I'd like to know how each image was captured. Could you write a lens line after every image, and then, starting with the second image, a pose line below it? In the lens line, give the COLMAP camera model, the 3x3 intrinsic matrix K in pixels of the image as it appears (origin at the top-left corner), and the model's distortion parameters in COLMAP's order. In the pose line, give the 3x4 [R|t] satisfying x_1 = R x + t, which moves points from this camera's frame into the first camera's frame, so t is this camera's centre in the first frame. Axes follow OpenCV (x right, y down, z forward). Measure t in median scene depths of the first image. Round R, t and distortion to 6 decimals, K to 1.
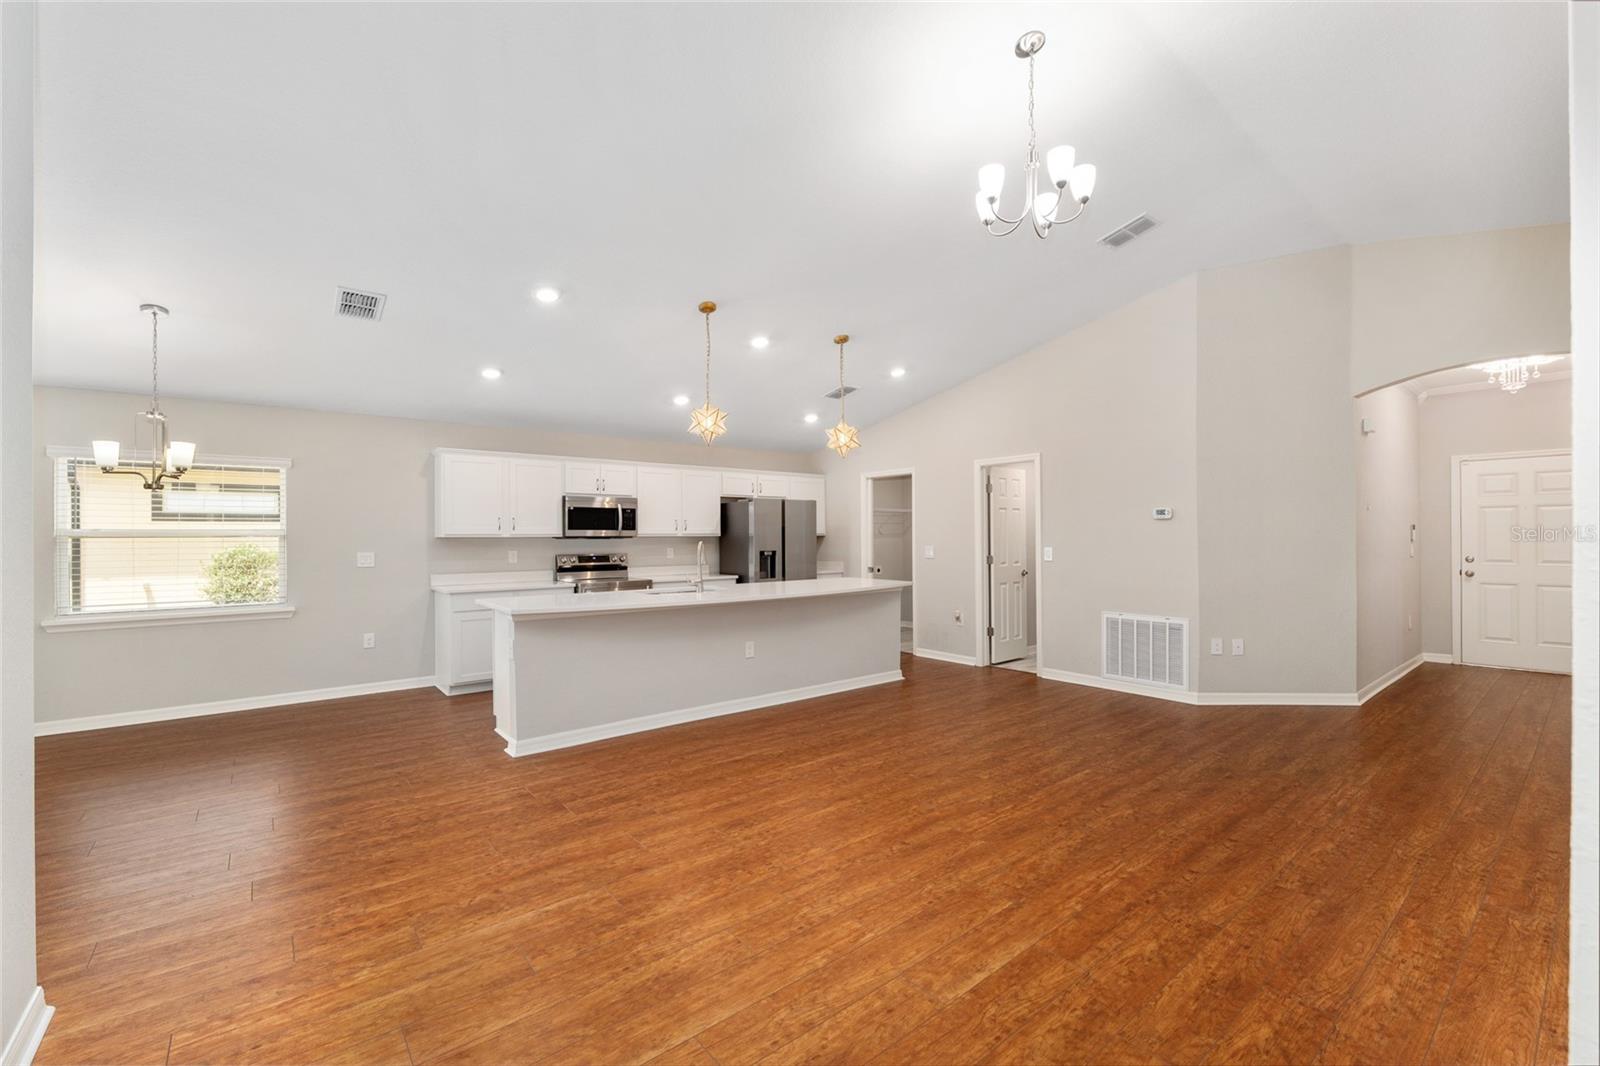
lens RADIAL K [[665.4, 0, 805.2], [0, 665.4, 534.3], [0, 0, 1]] dist [-0.014642, 0.002096]
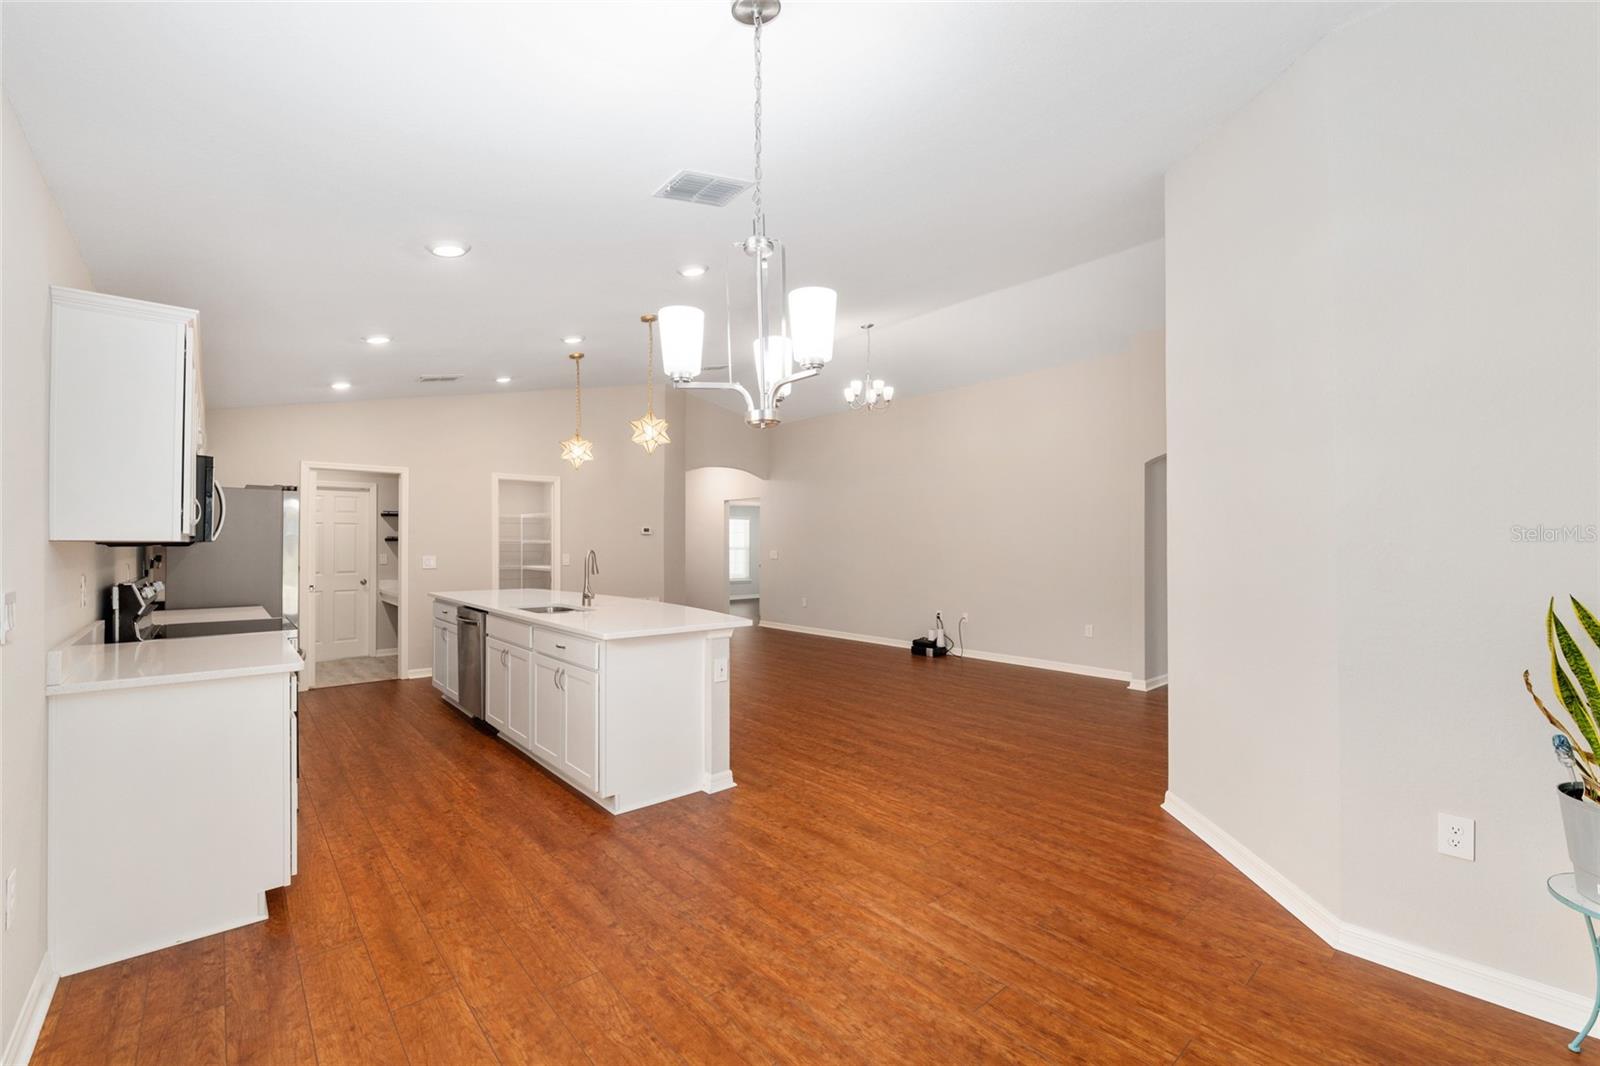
lens RADIAL K [[665.4, 0, 796.6], [0, 665.4, 538.2], [0, 0, 1]] dist [-0.014642, 0.002096]
pose [[-0.031402, 0.014474, 0.999402, -0.983530], [-0.002694, 0.999890, -0.014566, 0.008547], [-0.999503, -0.003150, -0.031360, 0.687393]]
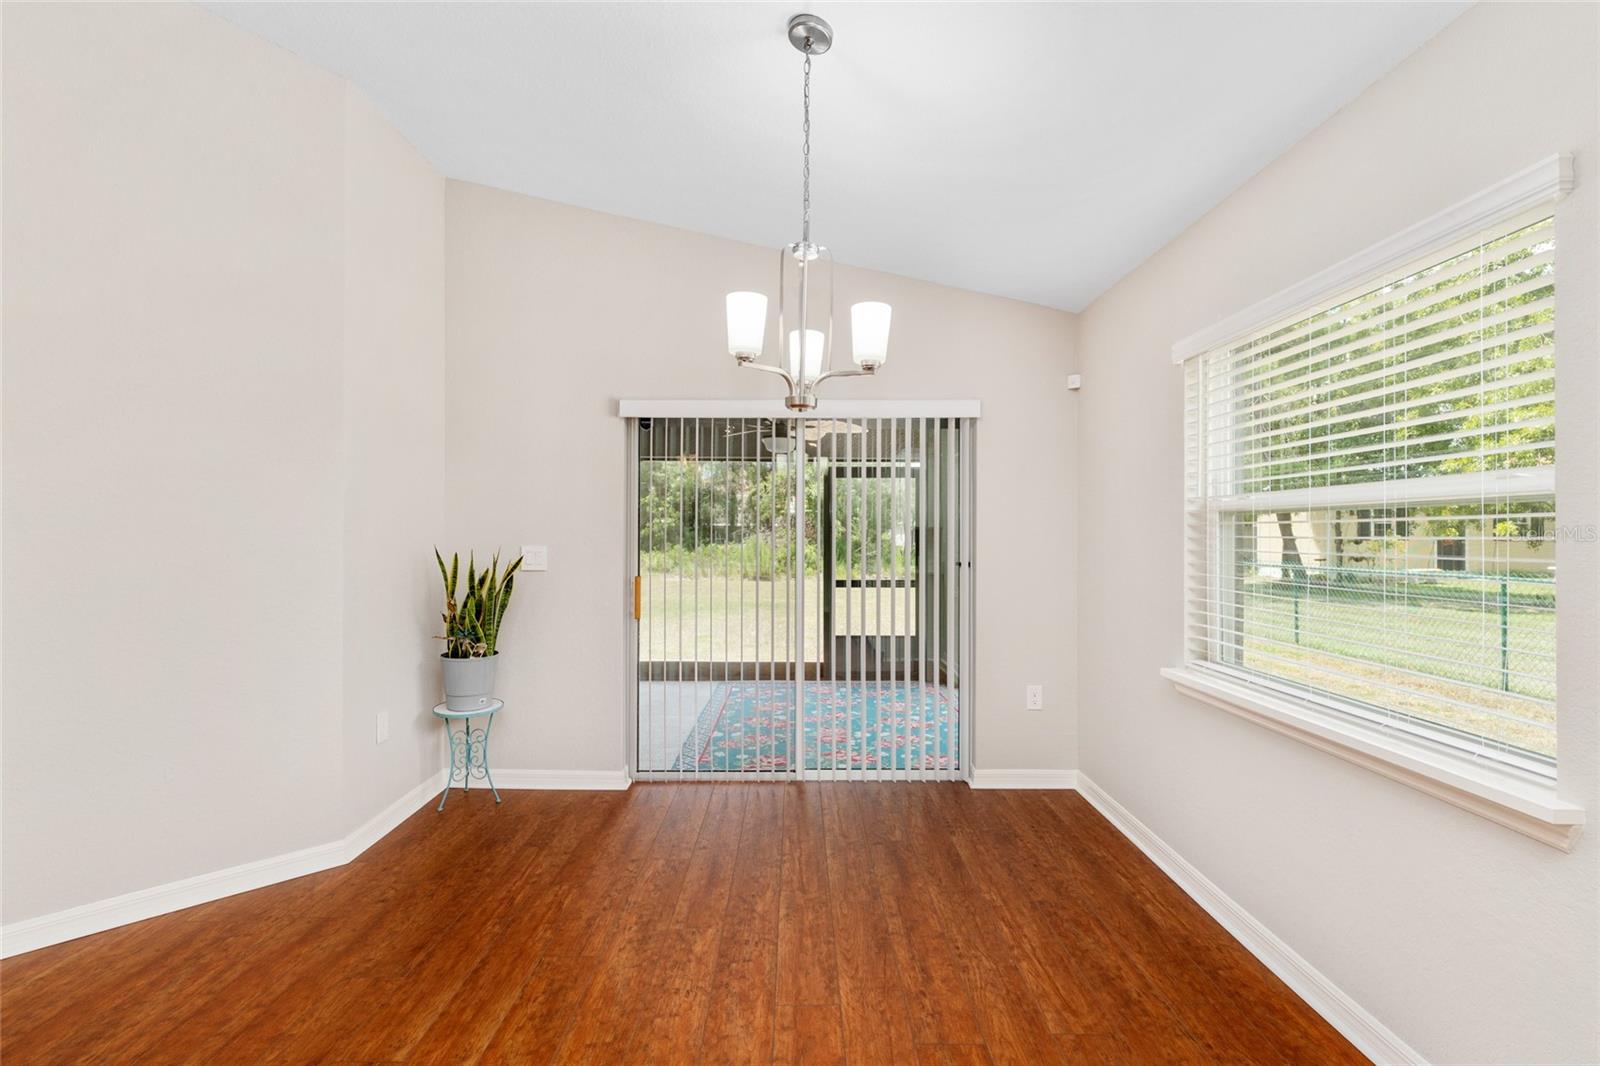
lens RADIAL K [[730.1, 0, 793.9], [0, 730.1, 531.5], [0, 0, 1]] dist [-0.000238, 0.001495]
pose [[-0.635231, 0.001689, -0.772320, -0.404138], [0.004293, 0.999990, -0.001344, 0.015232], [0.772310, -0.004169, -0.635232, 0.922011]]
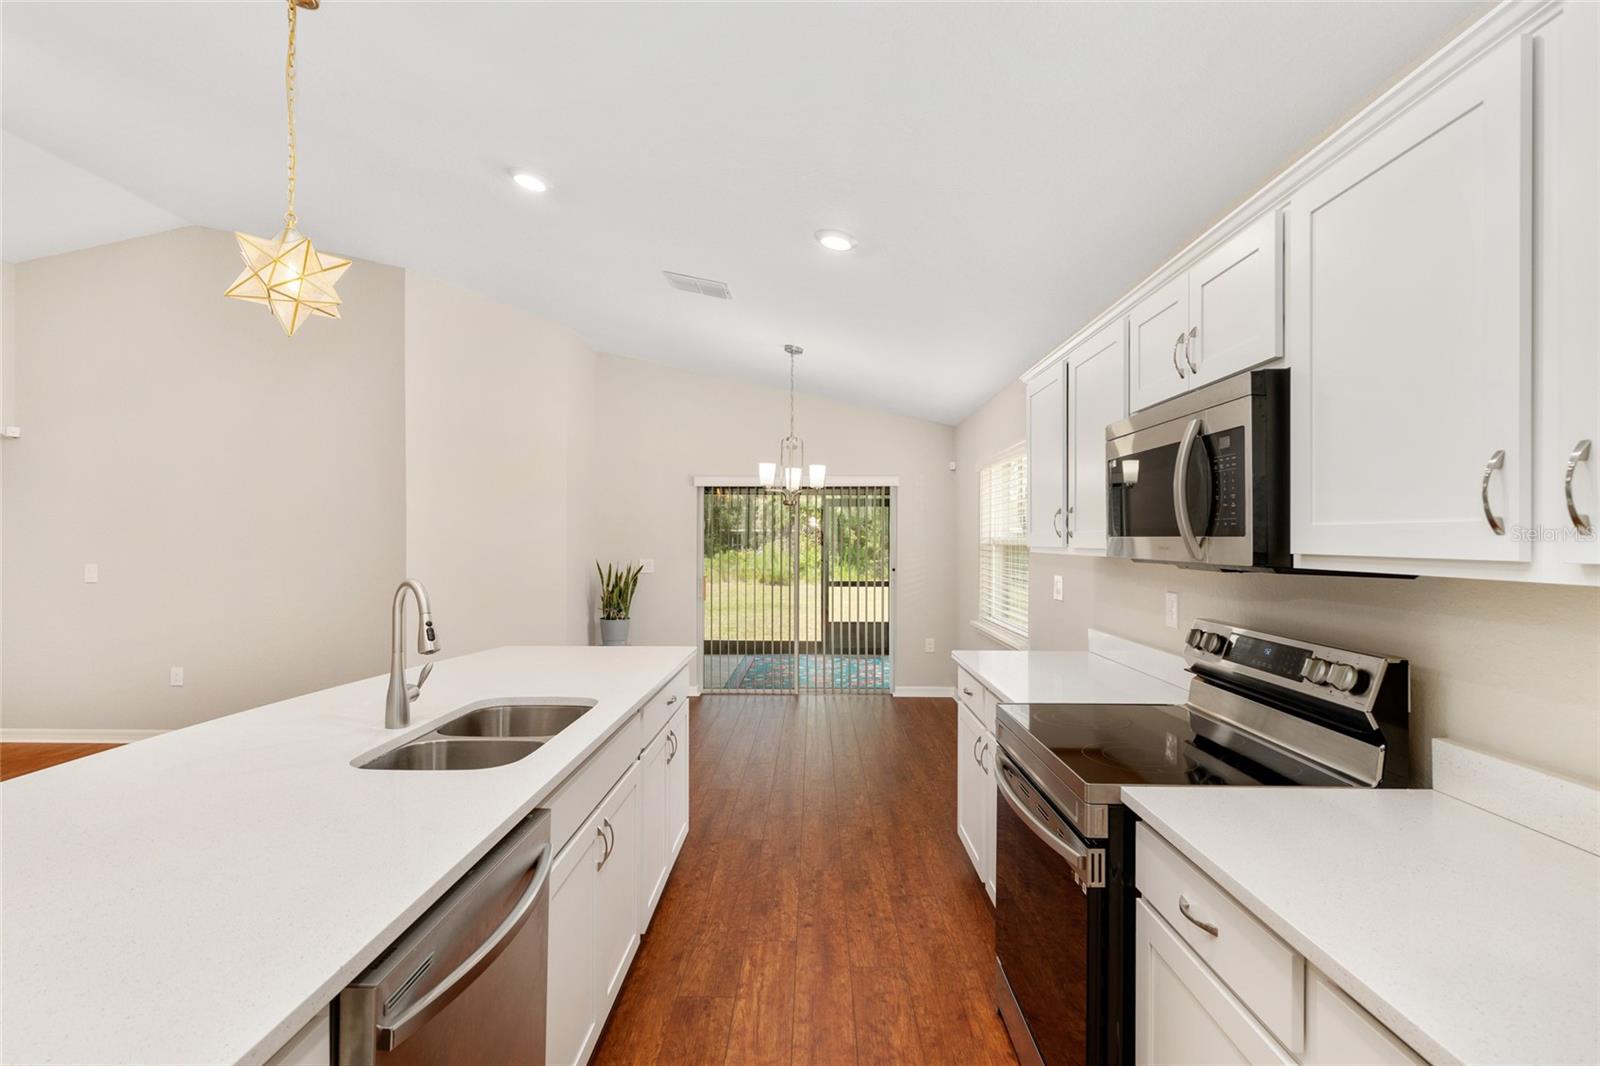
lens RADIAL K [[763.8, 0, 786.6], [0, 763.8, 558.9], [0, 0, 1]] dist [0.001419, -0.001746]
pose [[-0.661425, 0.025069, -0.749593, 0.005433], [0.005314, 0.999573, 0.028740, -0.008055], [0.749993, 0.015026, -0.661275, 1.300356]]
